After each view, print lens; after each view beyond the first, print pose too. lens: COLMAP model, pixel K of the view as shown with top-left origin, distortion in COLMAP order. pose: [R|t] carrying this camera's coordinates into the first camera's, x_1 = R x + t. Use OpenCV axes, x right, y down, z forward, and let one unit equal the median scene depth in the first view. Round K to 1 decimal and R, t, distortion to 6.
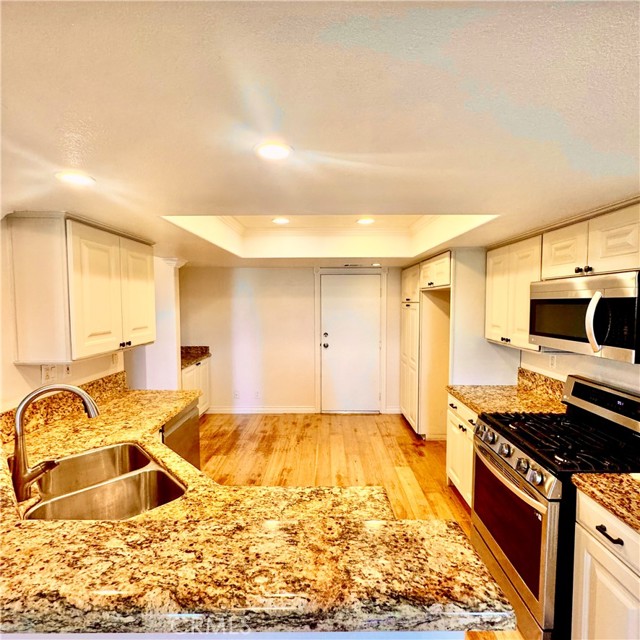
lens RADIAL K [[341.6, 0, 319.6], [0, 341.6, 321.2], [0, 0, 1]] dist [-0.001108, 0.000461]
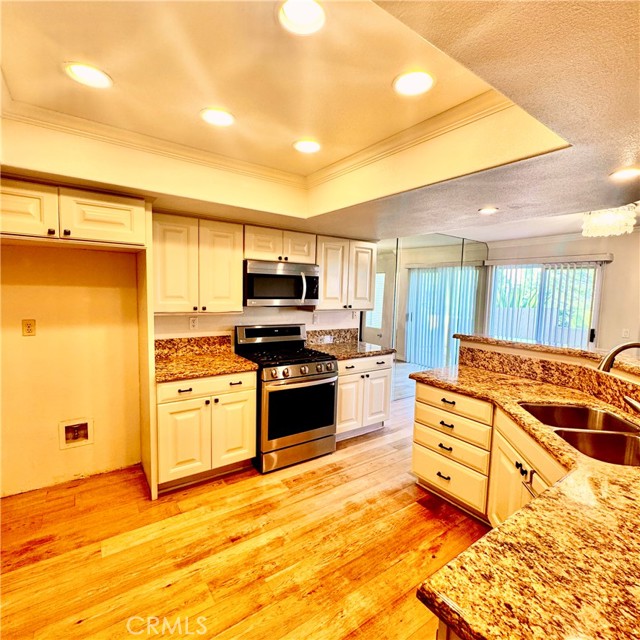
lens RADIAL K [[341.6, 0, 322.4], [0, 341.6, 319.5], [0, 0, 1]] dist [-0.001108, 0.000461]
pose [[-0.593604, -0.081843, 0.800585, -0.554054], [0.021897, 0.992804, 0.117730, -0.029200], [-0.804459, 0.087415, -0.587541, 1.342802]]
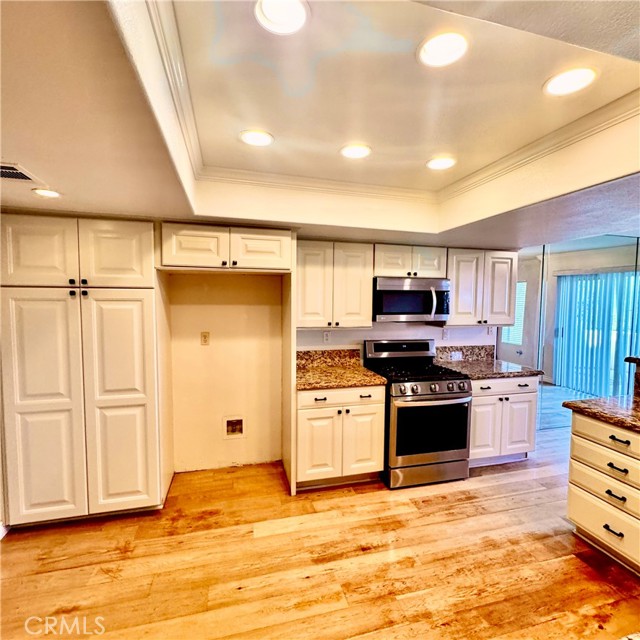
lens RADIAL K [[341.6, 0, 321.4], [0, 341.6, 319.5], [0, 0, 1]] dist [-0.001108, 0.000461]
pose [[-0.275709, -0.055803, 0.959620, -0.567457], [0.046526, 0.996369, 0.071308, -0.045808], [-0.960115, 0.064308, -0.272111, 1.374157]]
